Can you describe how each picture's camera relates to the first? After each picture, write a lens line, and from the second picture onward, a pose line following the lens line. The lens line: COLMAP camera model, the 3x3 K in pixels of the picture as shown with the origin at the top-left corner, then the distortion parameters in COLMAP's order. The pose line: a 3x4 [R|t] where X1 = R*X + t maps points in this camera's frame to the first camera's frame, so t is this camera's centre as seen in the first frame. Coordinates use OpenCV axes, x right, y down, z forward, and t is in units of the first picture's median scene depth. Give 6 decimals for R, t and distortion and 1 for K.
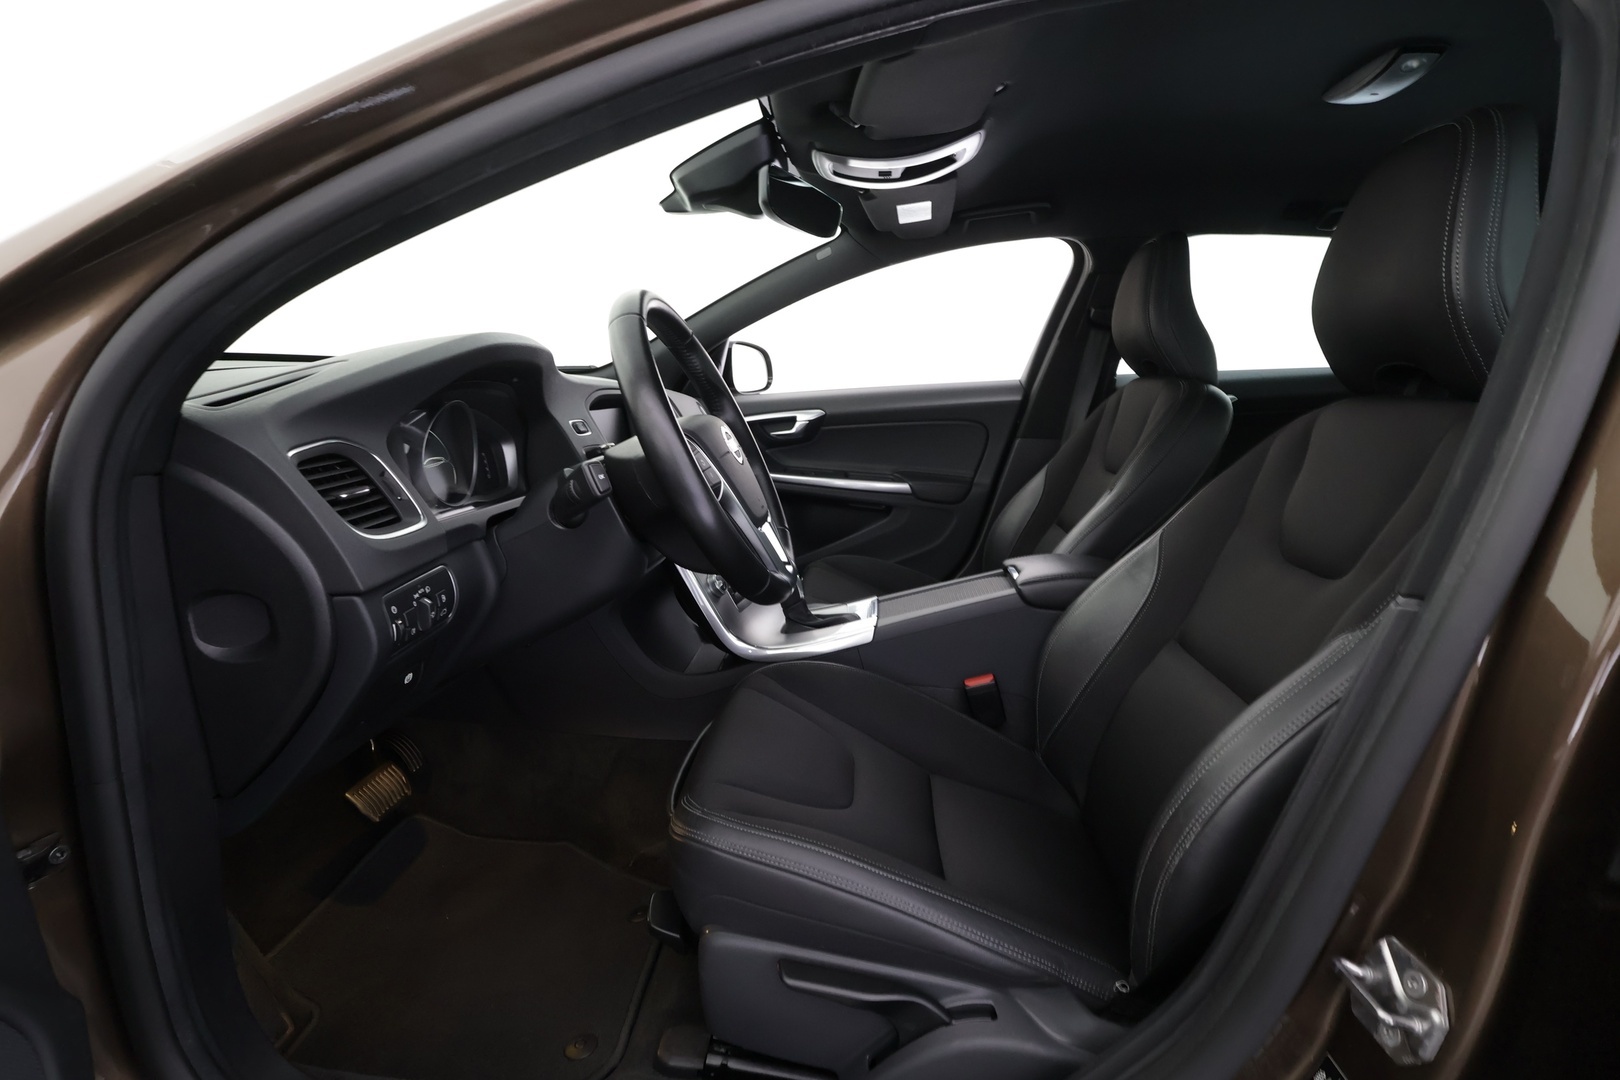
lens RADIAL K [[821.1, 0, 807.3], [0, 821.1, 540.9], [0, 0, 1]] dist [0.000536, 0.000078]
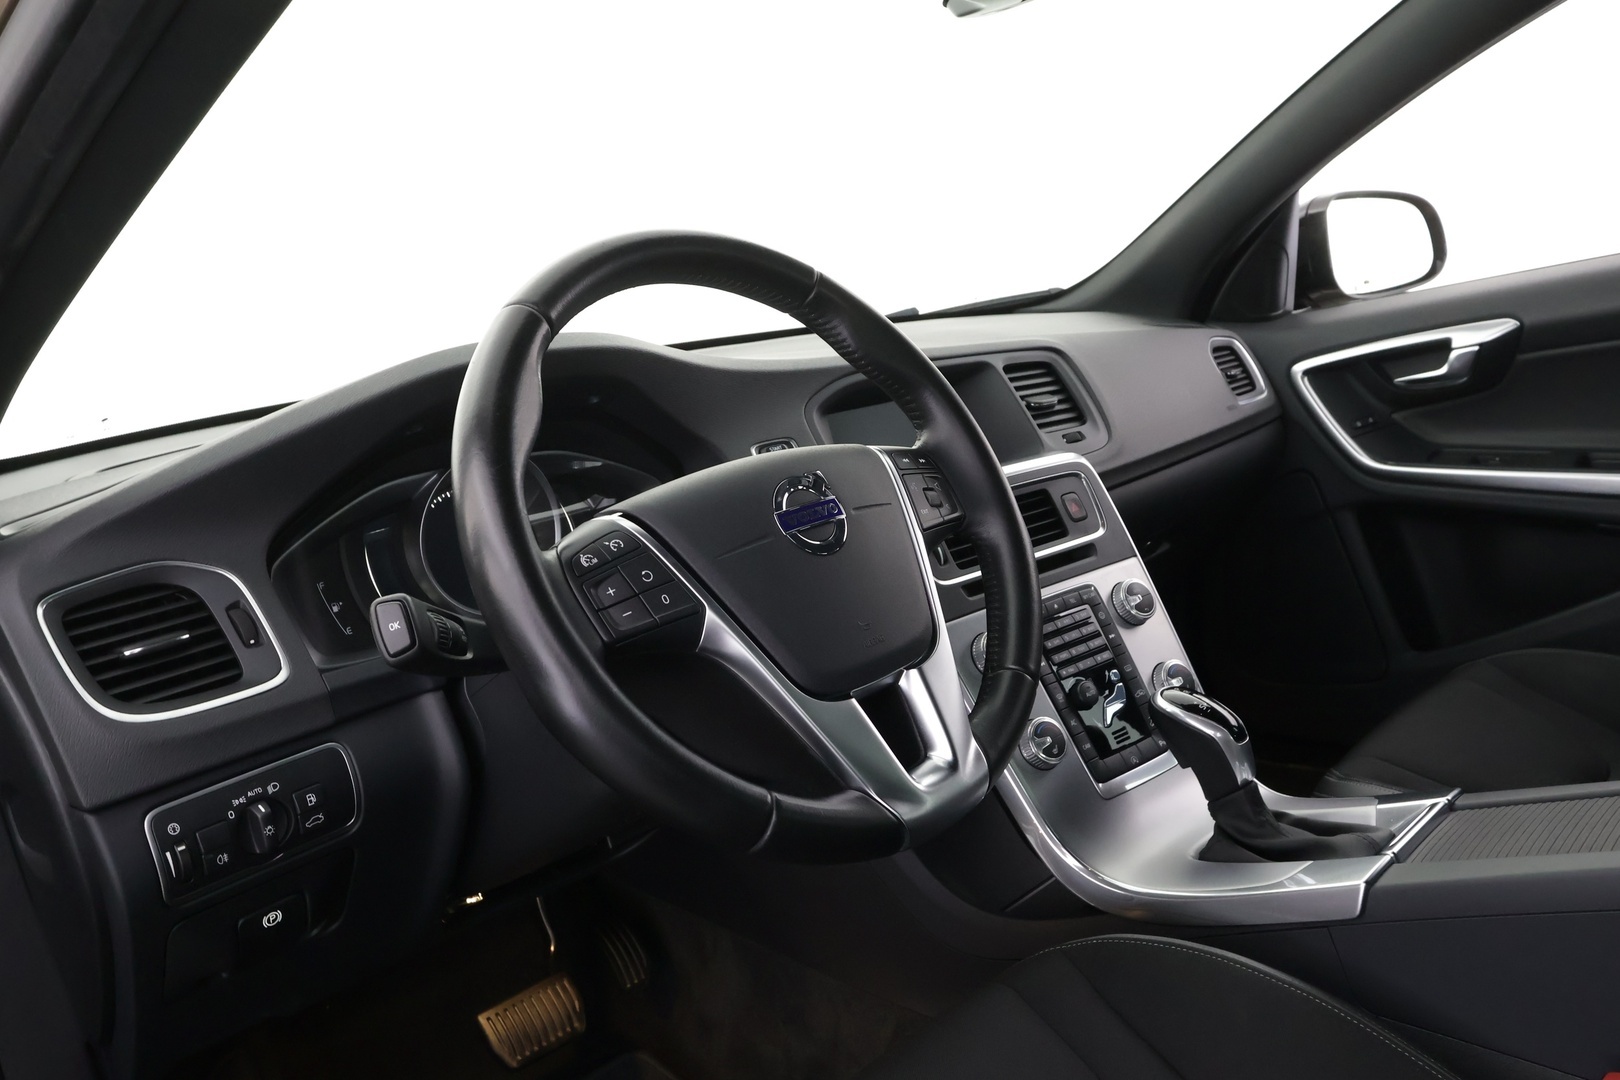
lens RADIAL K [[1305.7, 0, 812.8], [0, 1305.7, 535.7], [0, 0, 1]] dist [0.011772, 0.003614]
pose [[0.736316, -0.006260, -0.676609, 0.312180], [0.019430, 0.999740, 0.011894, -0.082104], [0.676359, -0.021904, 0.736247, 0.315604]]
